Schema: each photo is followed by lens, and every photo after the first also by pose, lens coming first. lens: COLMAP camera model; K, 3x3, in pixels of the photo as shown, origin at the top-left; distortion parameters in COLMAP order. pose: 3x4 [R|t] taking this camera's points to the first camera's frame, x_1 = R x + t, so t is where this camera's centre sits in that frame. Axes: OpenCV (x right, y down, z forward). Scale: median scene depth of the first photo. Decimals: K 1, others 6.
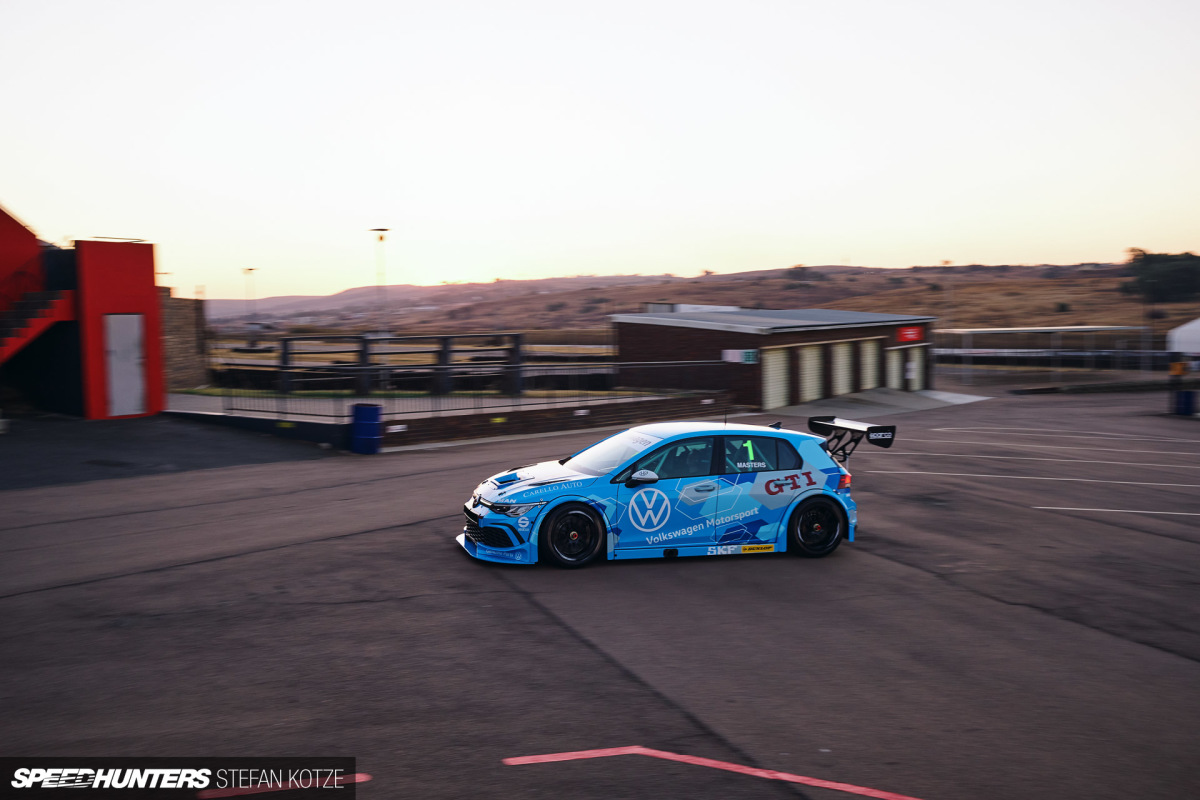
lens RADIAL K [[1154.6, 0, 599.4], [0, 1154.6, 422.4], [0, 0, 1]] dist [-0.094707, 0.000422]
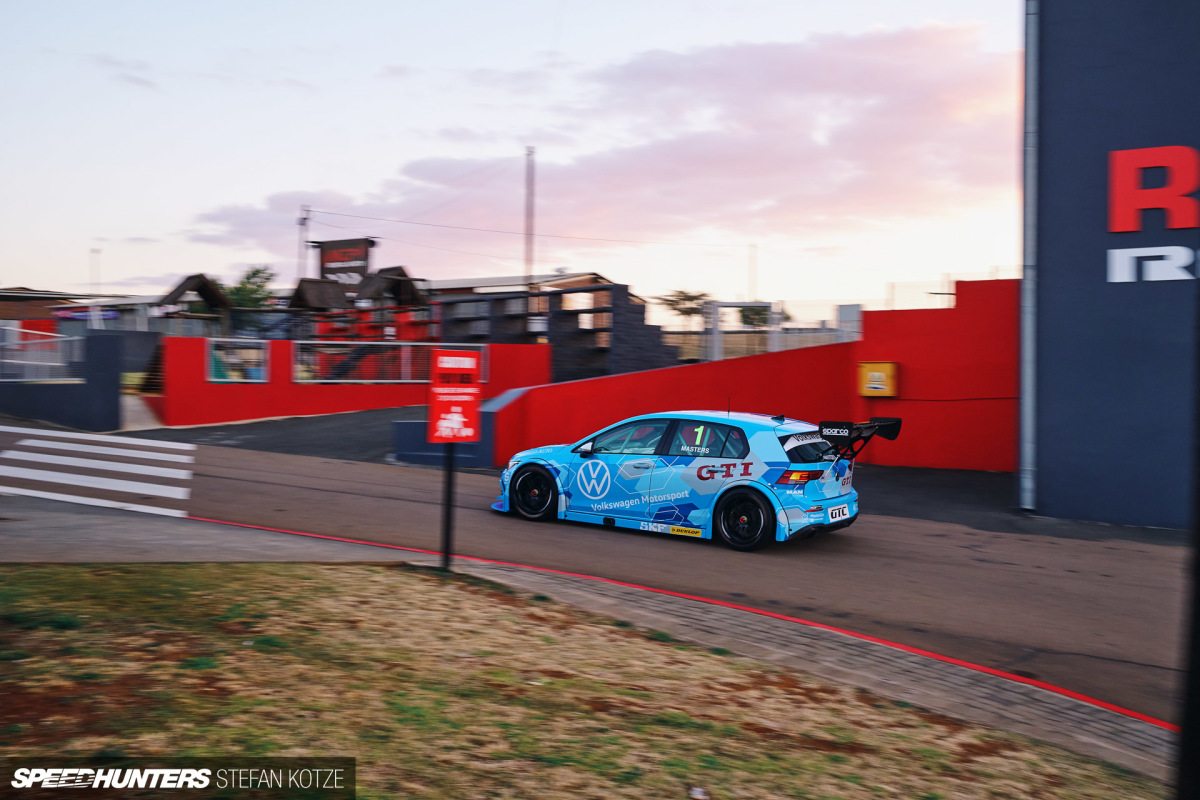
lens RADIAL K [[1154.6, 0, 599.4], [0, 1154.6, 422.4], [0, 0, 1]] dist [-0.094707, 0.000422]
pose [[0.615959, 0.052445, -0.786030, 0.893156], [-0.082984, 0.996550, 0.001462, 0.019070], [0.783395, 0.064328, 0.618186, 0.310796]]
